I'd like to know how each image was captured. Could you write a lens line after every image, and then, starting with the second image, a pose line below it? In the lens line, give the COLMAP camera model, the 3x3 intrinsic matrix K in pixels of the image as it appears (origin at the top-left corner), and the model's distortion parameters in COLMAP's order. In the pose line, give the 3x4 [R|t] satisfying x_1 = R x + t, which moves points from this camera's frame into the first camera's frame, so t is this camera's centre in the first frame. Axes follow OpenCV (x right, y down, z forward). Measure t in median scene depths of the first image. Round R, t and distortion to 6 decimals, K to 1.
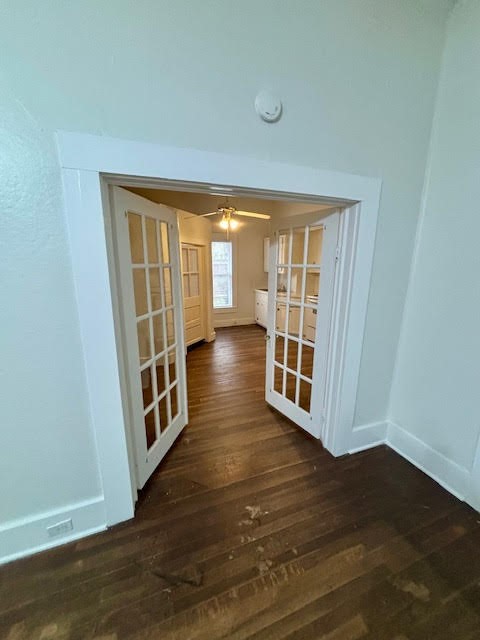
lens RADIAL K [[255.1, 0, 241.2], [0, 255.1, 319.1], [0, 0, 1]] dist [-0.001187, -0.000053]
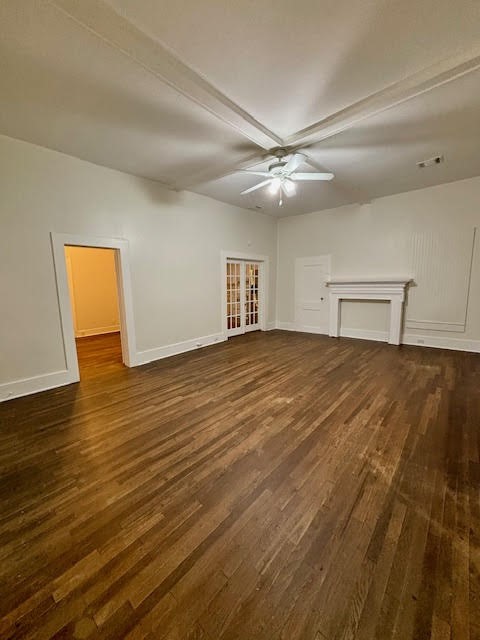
lens RADIAL K [[255.1, 0, 241.2], [0, 255.1, 319.1], [0, 0, 1]] dist [-0.001187, -0.000053]
pose [[0.884795, -0.082421, 0.458633, -2.350106], [0.113137, 0.992780, -0.039852, 0.753728], [-0.452036, 0.087149, 0.887732, -3.030817]]
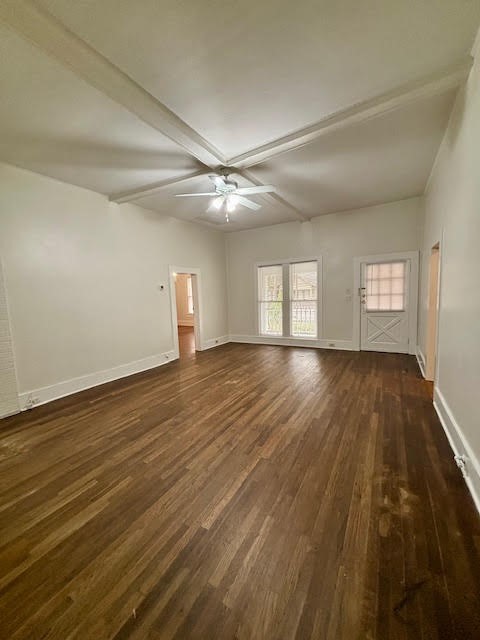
lens RADIAL K [[255.1, 0, 241.2], [0, 255.1, 319.1], [0, 0, 1]] dist [-0.001187, -0.000053]
pose [[-0.782048, 0.093452, -0.616172, 0.625398], [-0.089691, 0.961525, 0.259665, -0.111810], [0.616731, 0.258336, -0.743576, 0.930144]]
